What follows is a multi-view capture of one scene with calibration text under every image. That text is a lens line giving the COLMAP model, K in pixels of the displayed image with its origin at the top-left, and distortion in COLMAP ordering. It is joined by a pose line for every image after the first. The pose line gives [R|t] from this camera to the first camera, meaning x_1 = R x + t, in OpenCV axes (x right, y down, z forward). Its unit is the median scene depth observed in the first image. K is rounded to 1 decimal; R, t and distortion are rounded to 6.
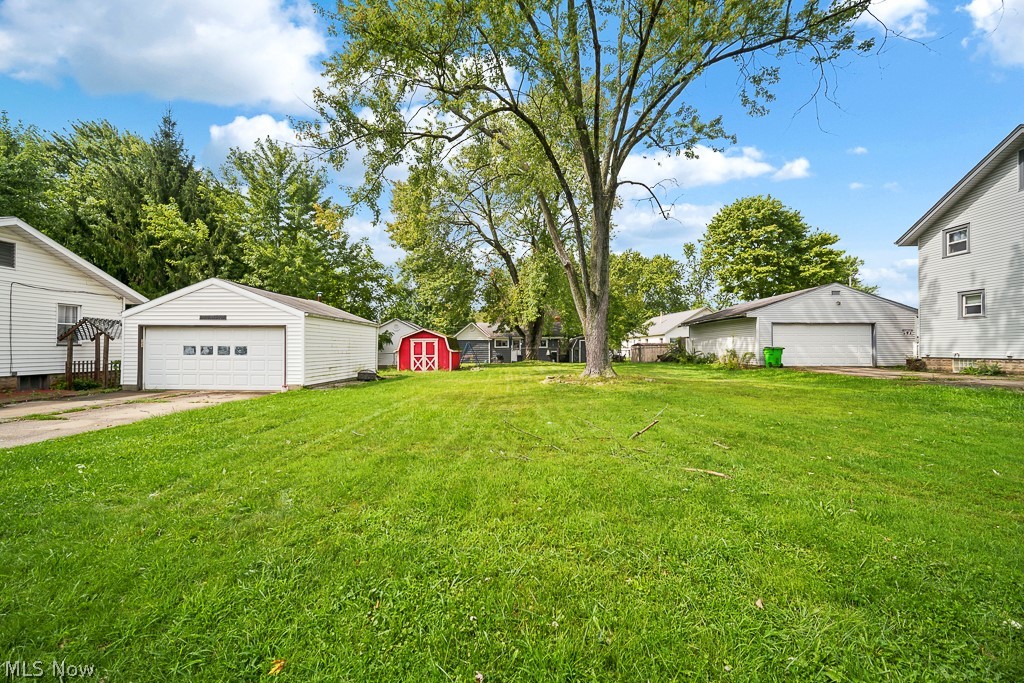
lens RADIAL K [[404.4, 0, 512.0], [0, 404.4, 341.5], [0, 0, 1]] dist [-0.000438, -0.000010]
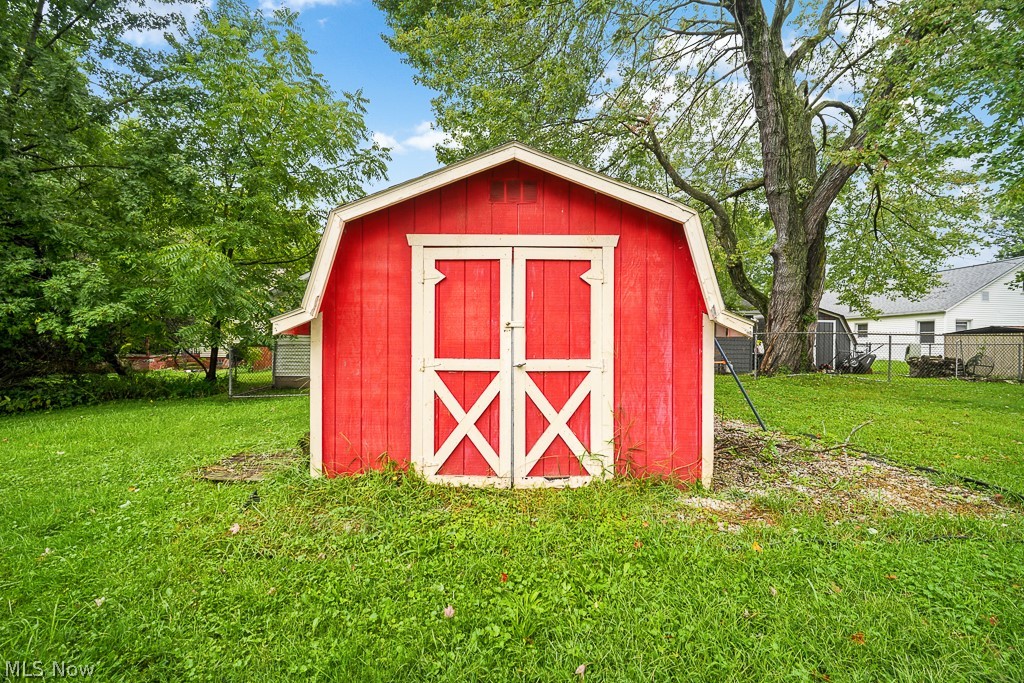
lens RADIAL K [[409.9, 0, 506.4], [0, 409.9, 347.1], [0, 0, 1]] dist [0.000222, -0.000045]
pose [[0.999567, 0.005871, -0.028836, -0.251339], [-0.005179, 0.999698, 0.024030, 0.031218], [0.028968, -0.023871, 0.999295, 1.010645]]
